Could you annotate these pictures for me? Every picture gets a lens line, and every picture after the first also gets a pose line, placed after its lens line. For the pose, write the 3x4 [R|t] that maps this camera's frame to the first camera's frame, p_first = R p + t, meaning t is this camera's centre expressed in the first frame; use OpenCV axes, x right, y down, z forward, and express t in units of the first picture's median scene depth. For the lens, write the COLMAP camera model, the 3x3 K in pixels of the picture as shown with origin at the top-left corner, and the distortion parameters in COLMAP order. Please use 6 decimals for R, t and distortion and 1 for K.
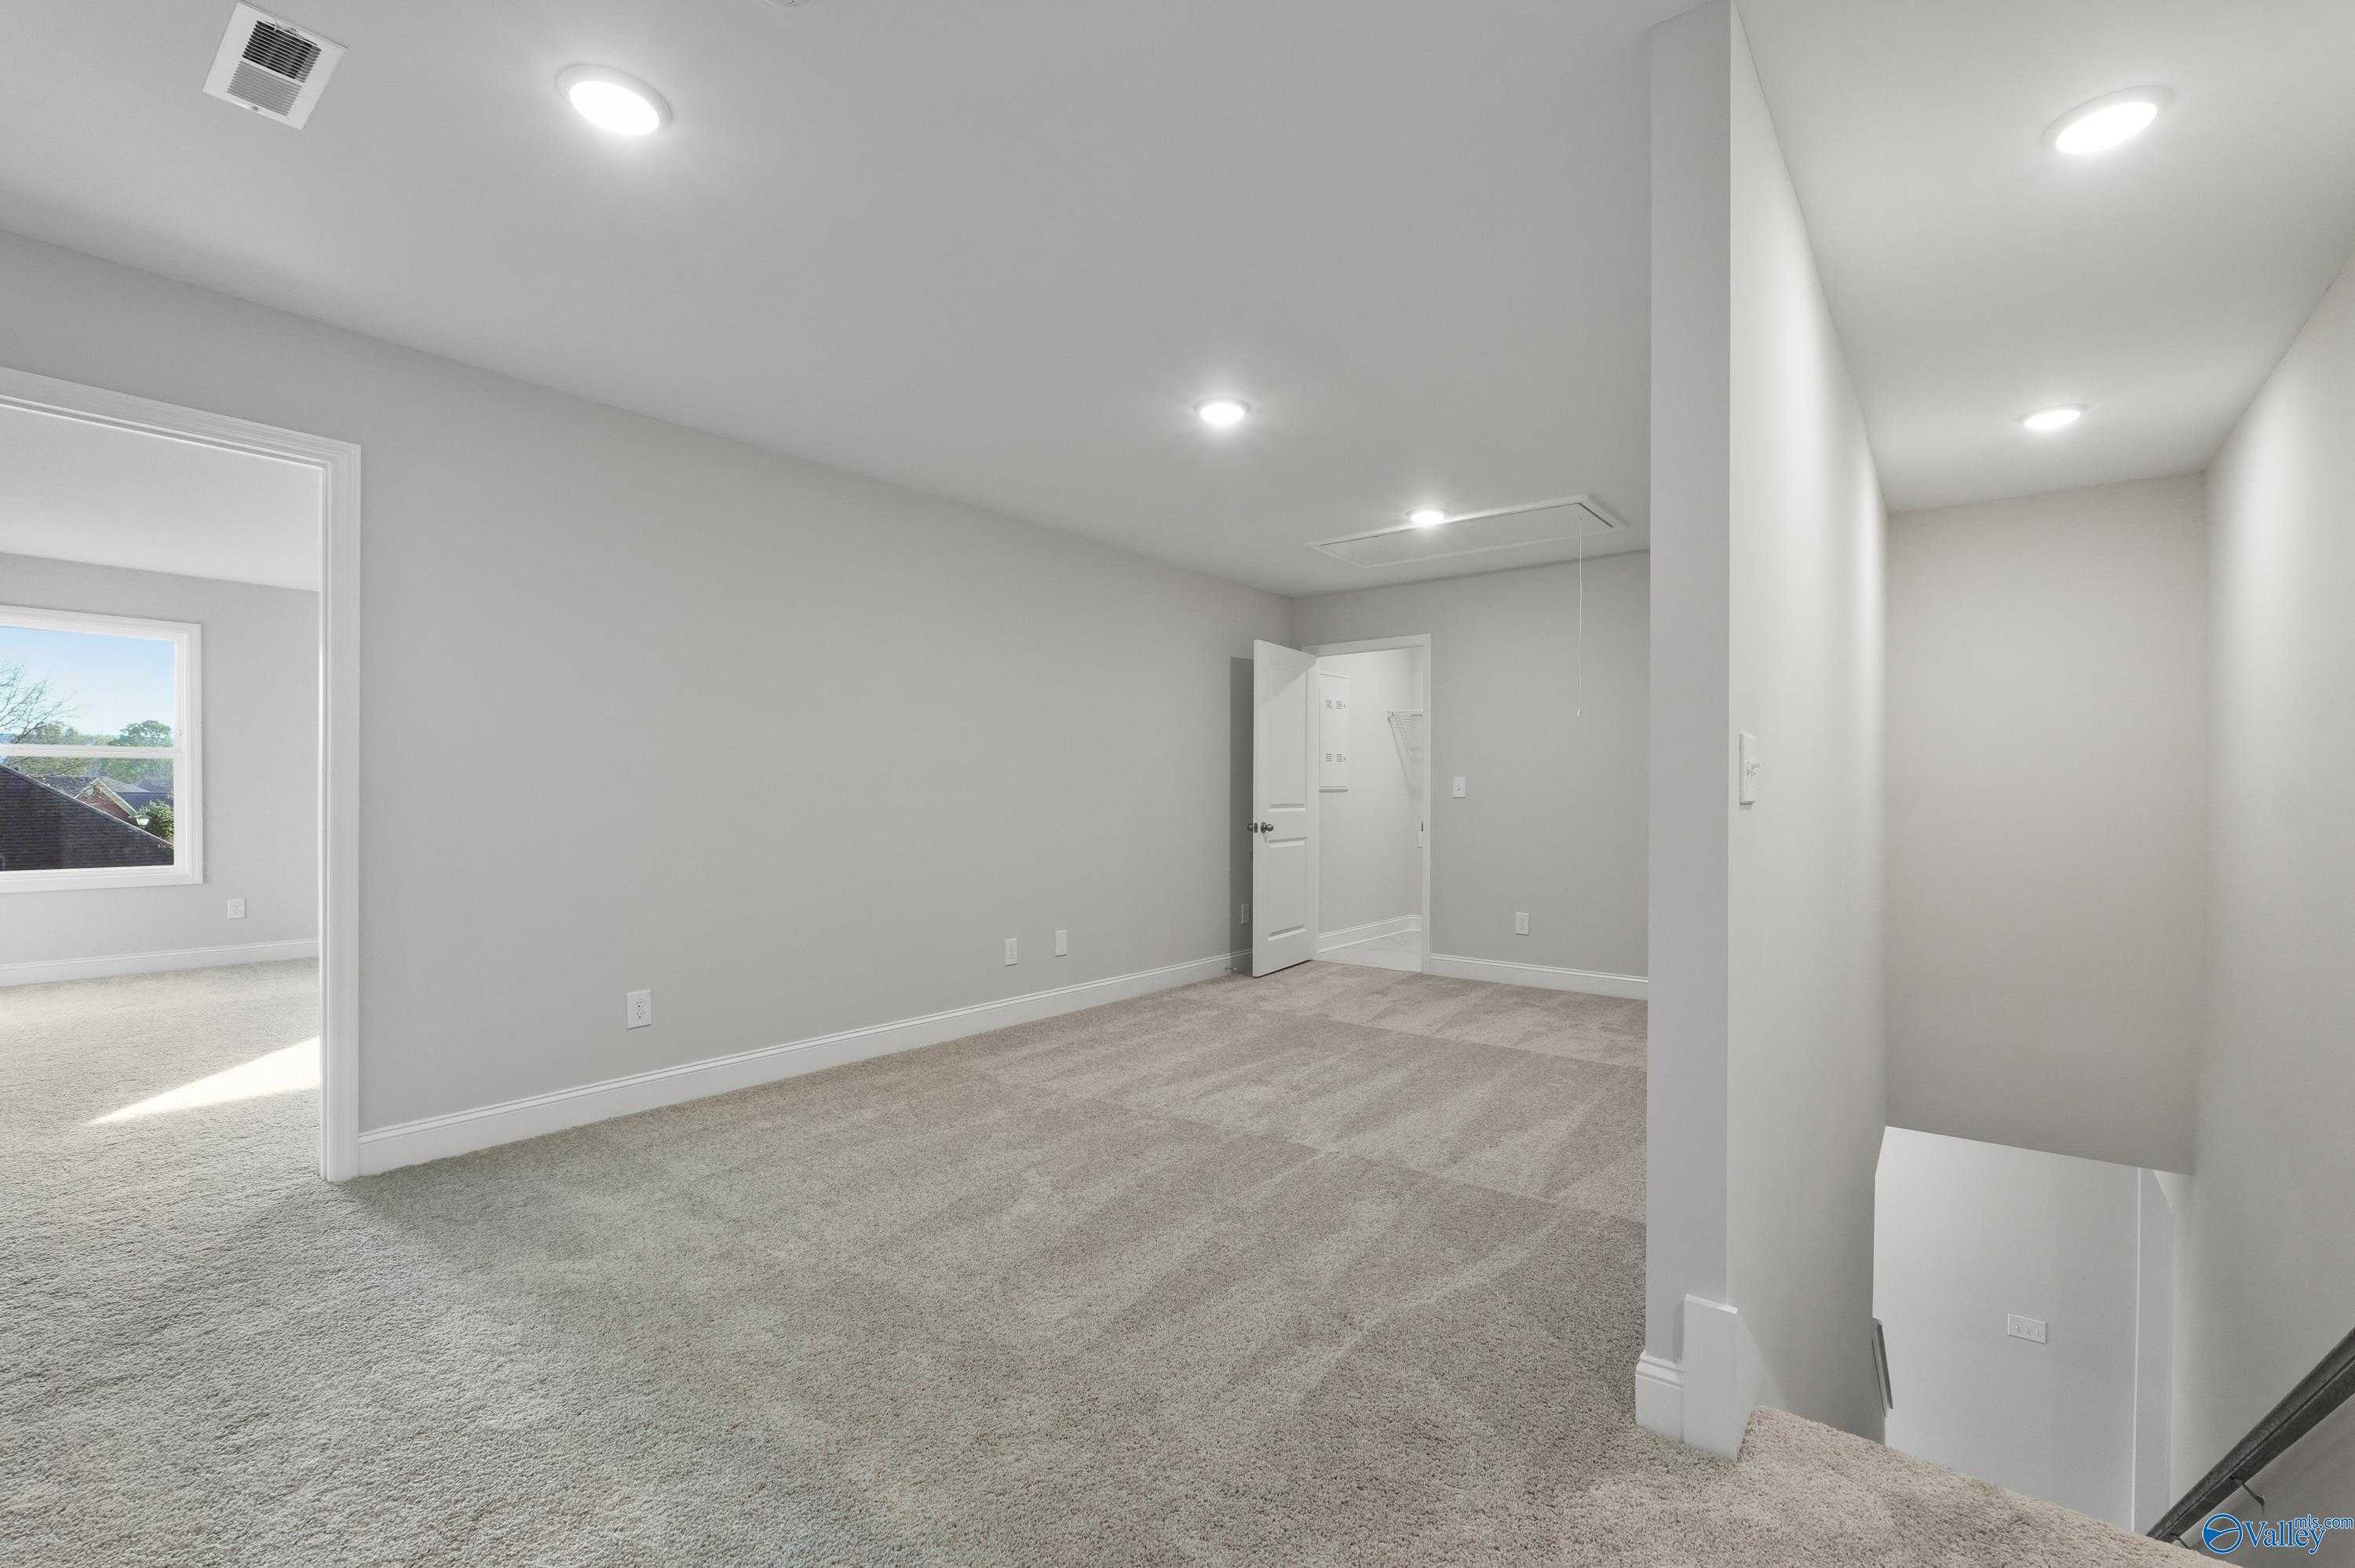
lens RADIAL K [[983.2, 0, 1177.5], [0, 983.2, 784.0], [0, 0, 1]] dist [-0.012199, 0.000042]
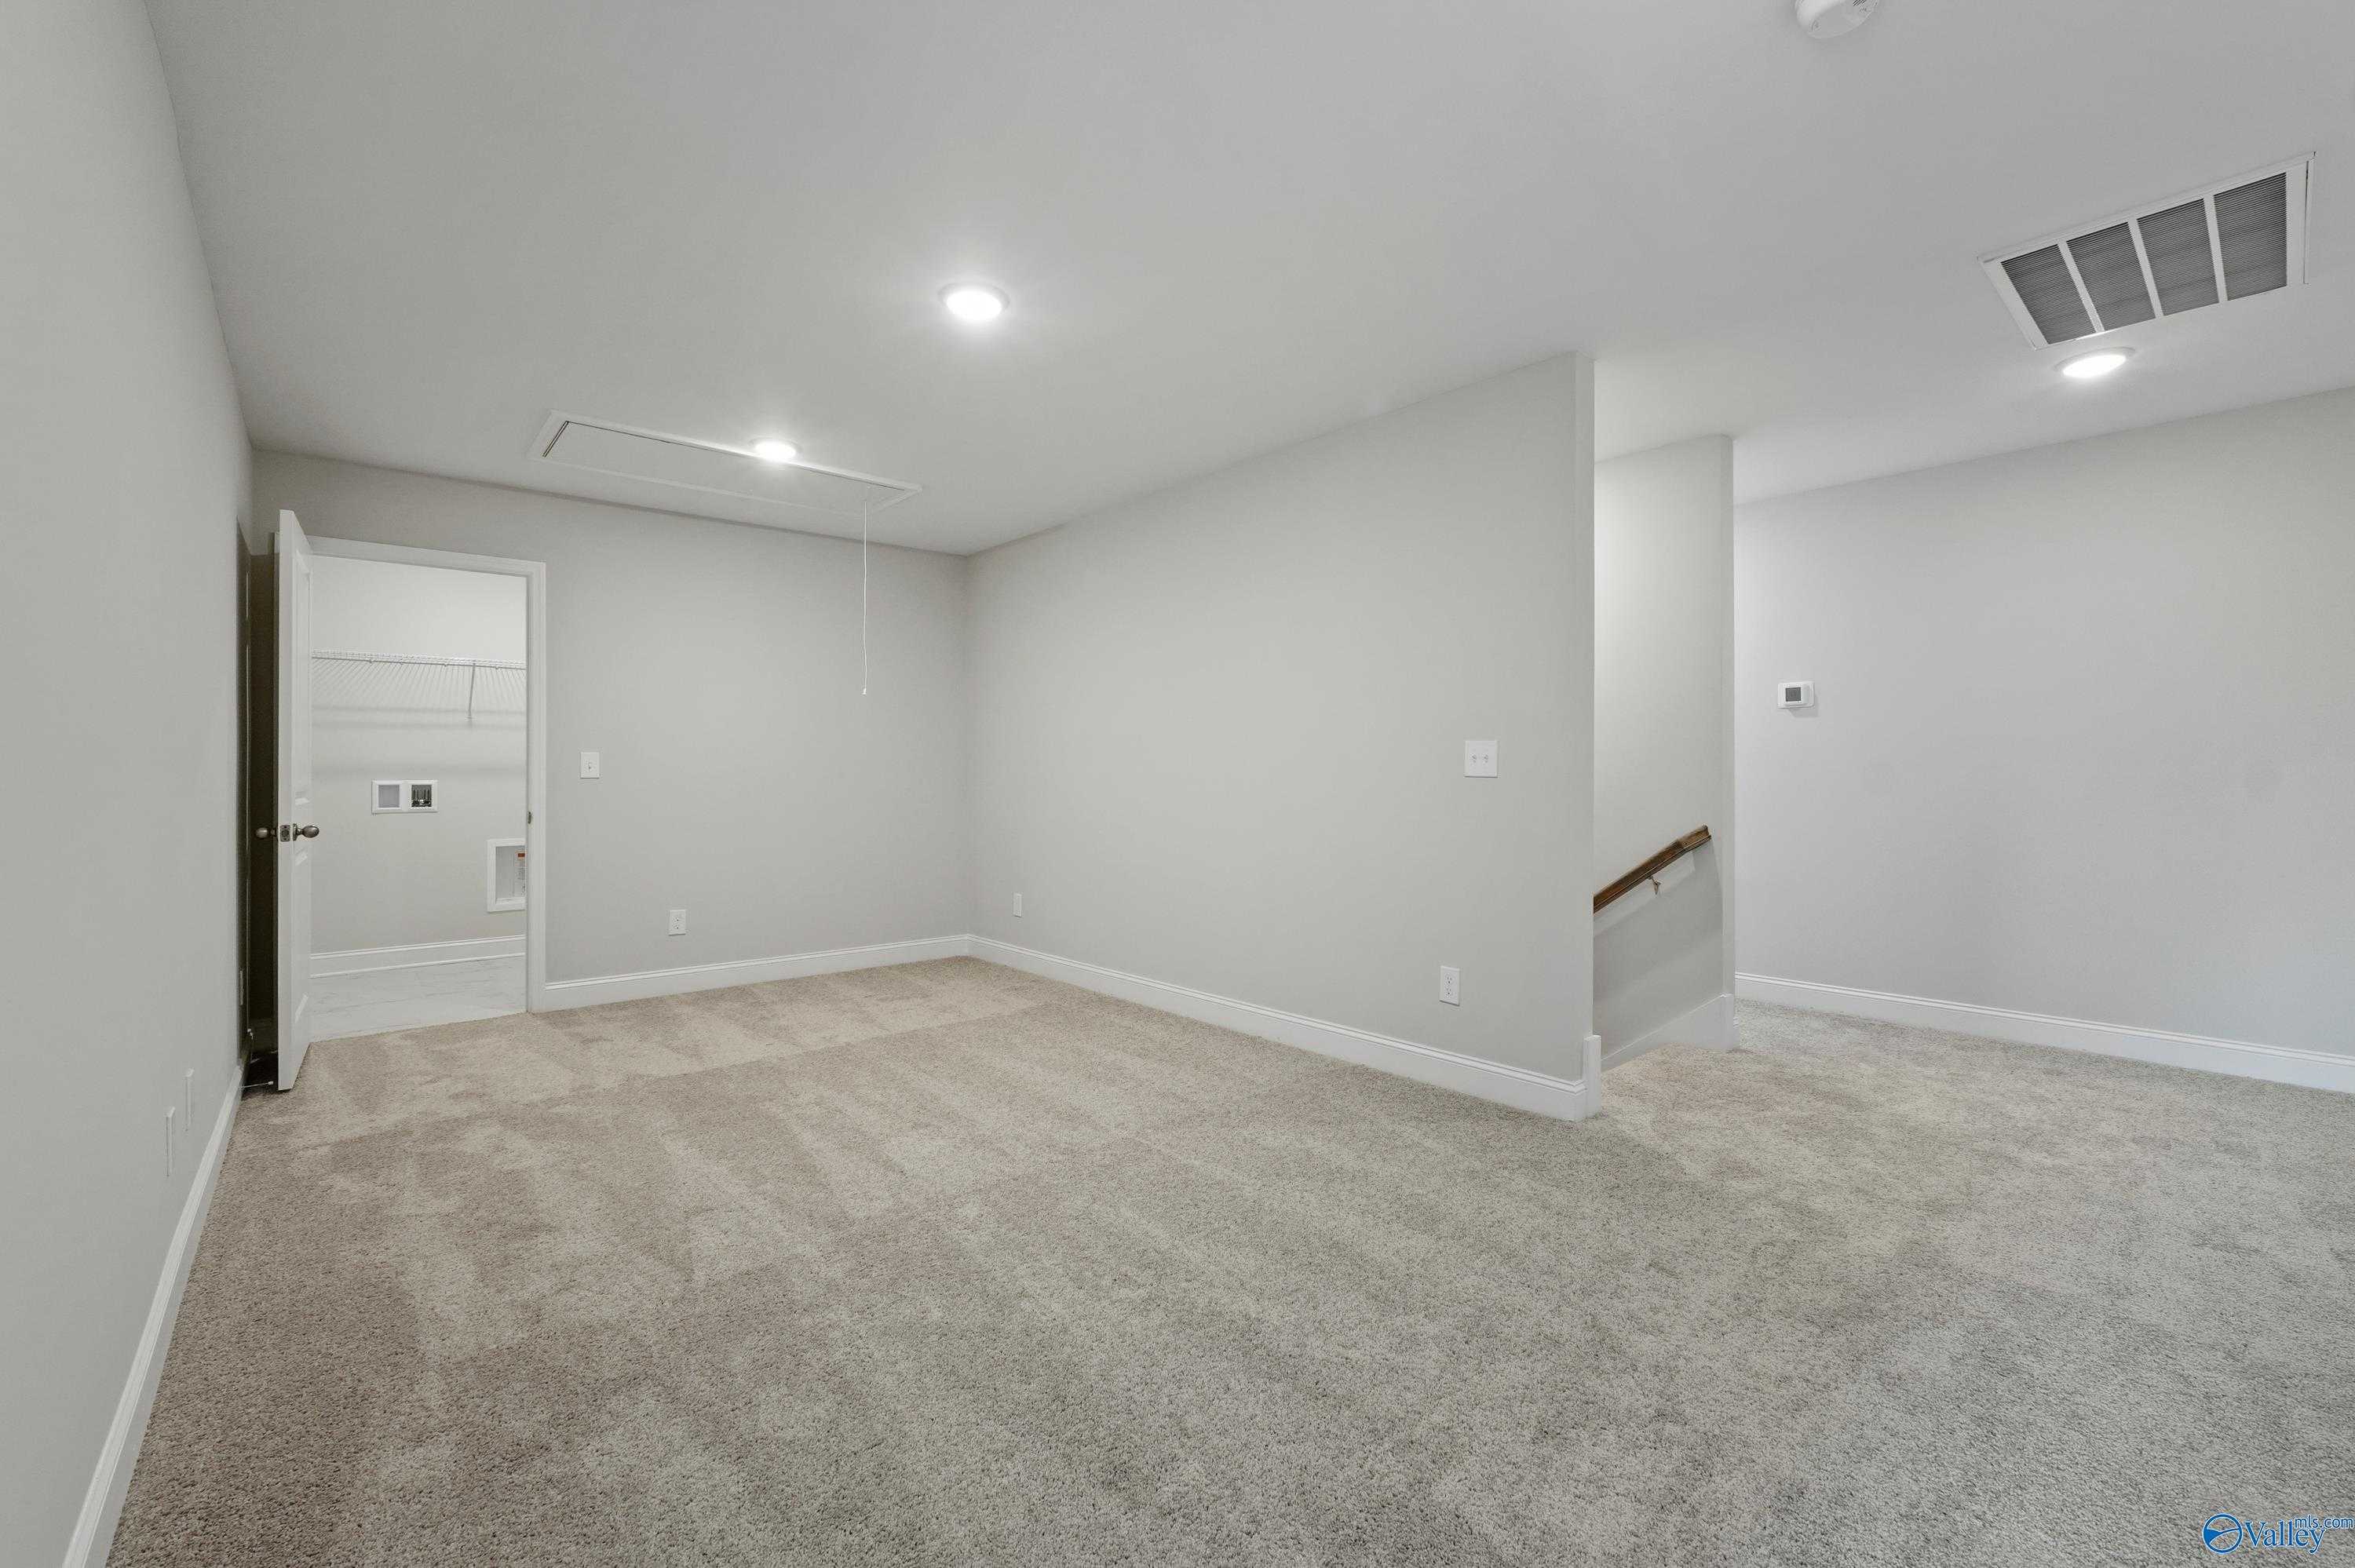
lens RADIAL K [[983.2, 0, 1177.5], [0, 983.2, 784.0], [0, 0, 1]] dist [-0.012199, 0.000042]
pose [[0.179853, -0.008726, 0.983655, -0.634182], [-0.010145, 0.999891, 0.010726, 0.005427], [-0.983641, -0.011909, 0.179745, 0.610112]]
